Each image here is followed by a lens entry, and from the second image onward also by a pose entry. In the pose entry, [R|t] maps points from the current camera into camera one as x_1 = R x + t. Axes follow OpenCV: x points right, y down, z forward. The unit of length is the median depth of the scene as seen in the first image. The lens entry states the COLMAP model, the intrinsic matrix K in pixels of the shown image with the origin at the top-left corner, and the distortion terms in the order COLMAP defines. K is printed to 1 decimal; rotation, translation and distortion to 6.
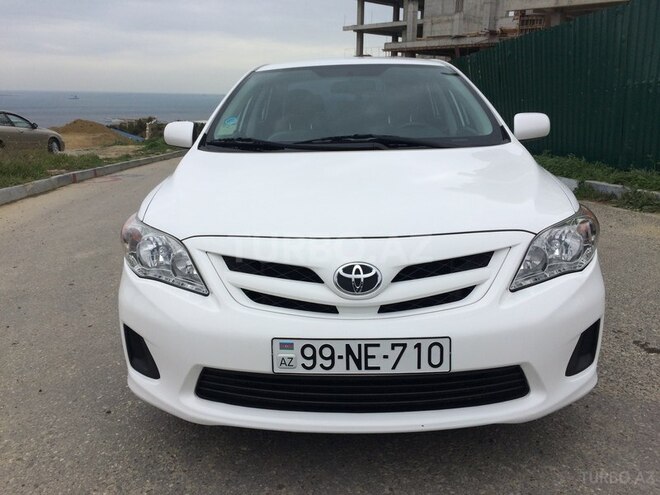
lens RADIAL K [[569.2, 0, 331.0], [0, 569.2, 245.8], [0, 0, 1]] dist [0.059525, -0.067880]
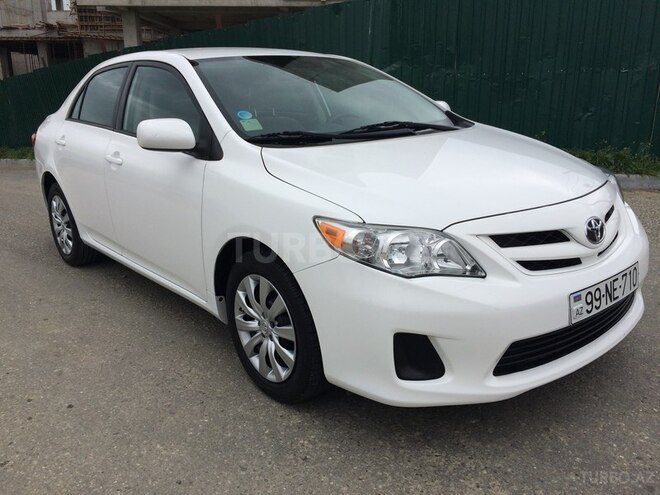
lens RADIAL K [[569.2, 0, 326.3], [0, 569.2, 246.9], [0, 0, 1]] dist [0.059525, -0.067880]
pose [[0.744593, -0.180972, 0.642519, -0.755374], [0.178624, 0.981464, 0.069439, -0.061664], [-0.643175, 0.063066, 0.763117, 0.280140]]
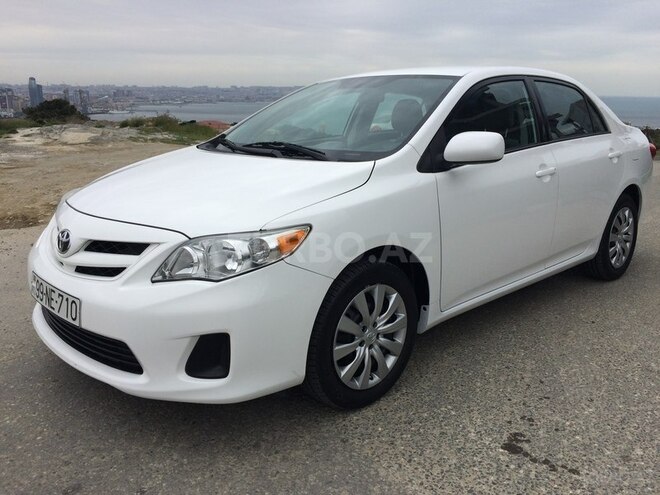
lens RADIAL K [[569.2, 0, 328.1], [0, 569.2, 249.9], [0, 0, 1]] dist [0.059525, -0.067880]
pose [[0.716554, 0.190935, -0.670891, 0.897682], [-0.192361, 0.978601, 0.073055, -0.090236], [0.670484, 0.076706, 0.737949, 0.269128]]
